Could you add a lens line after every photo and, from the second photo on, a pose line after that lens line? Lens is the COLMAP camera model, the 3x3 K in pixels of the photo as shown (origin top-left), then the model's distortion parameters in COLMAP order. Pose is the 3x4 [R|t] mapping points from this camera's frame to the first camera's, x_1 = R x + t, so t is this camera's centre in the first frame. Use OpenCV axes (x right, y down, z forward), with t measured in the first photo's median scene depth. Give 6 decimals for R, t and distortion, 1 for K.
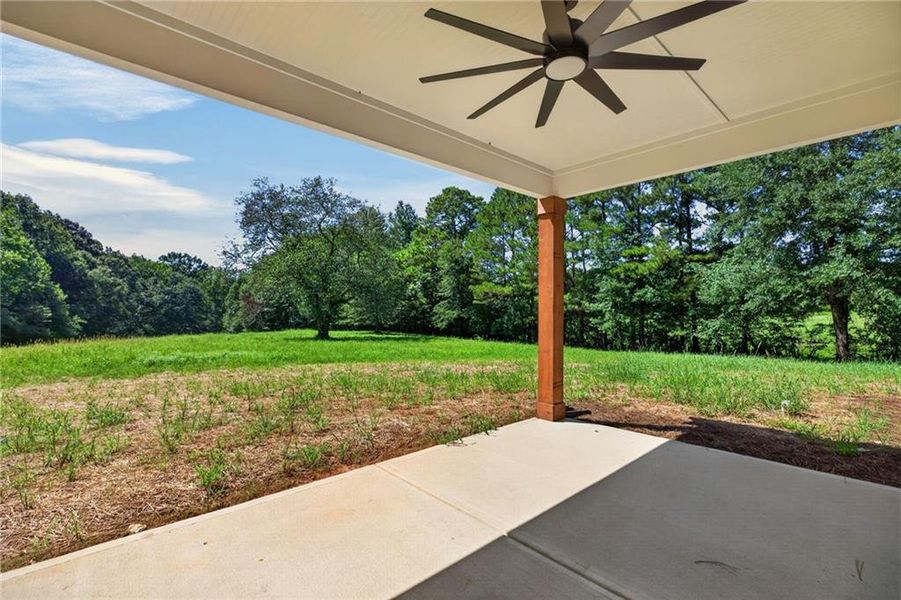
lens RADIAL K [[406.5, 0, 457.0], [0, 406.5, 304.9], [0, 0, 1]] dist [-0.003632, -0.000463]
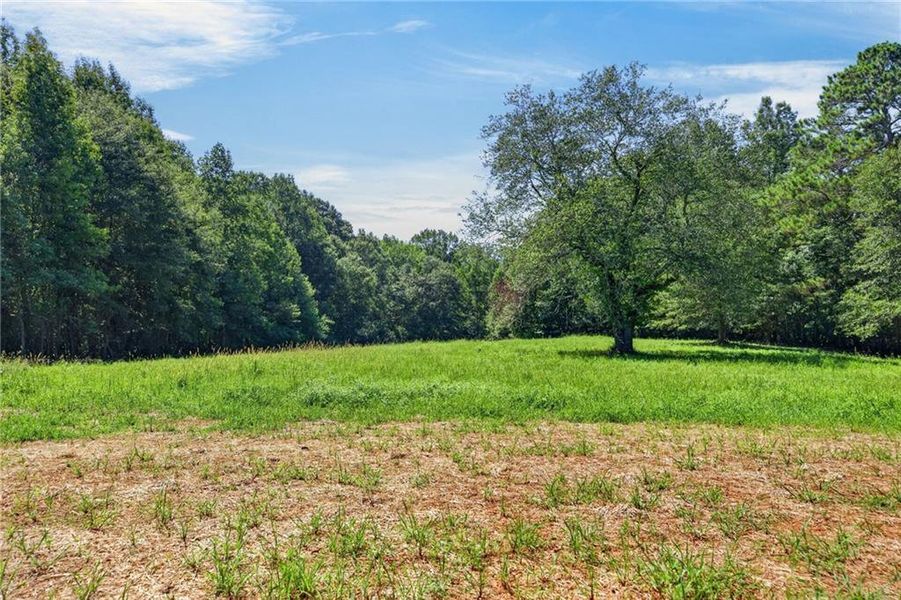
lens RADIAL K [[644.4, 0, 461.4], [0, 644.4, 313.0], [0, 0, 1]] dist [-0.007587, -0.002842]
pose [[0.843378, -0.005754, -0.537289, -0.025555], [0.019729, 0.999600, 0.020264, 0.002823], [0.536958, -0.027691, 0.843155, 0.084120]]
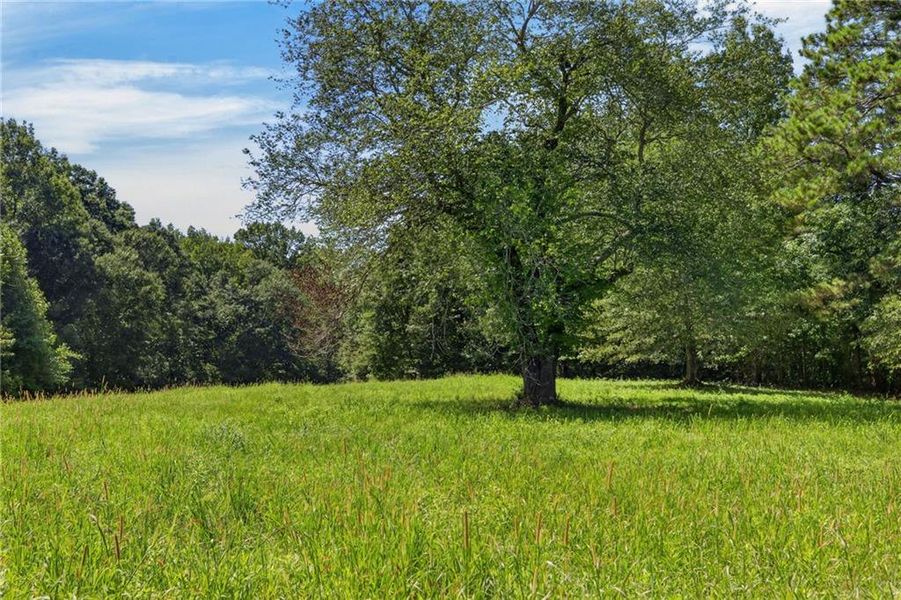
lens RADIAL K [[875.0, 0, 501.9], [0, 875.0, 298.4], [0, 0, 1]] dist [-0.014643, -0.015862]
pose [[0.935806, -0.024832, -0.351640, -0.082963], [0.014585, 0.999389, -0.031760, 0.016022], [0.352214, 0.024593, 0.935596, 0.252453]]
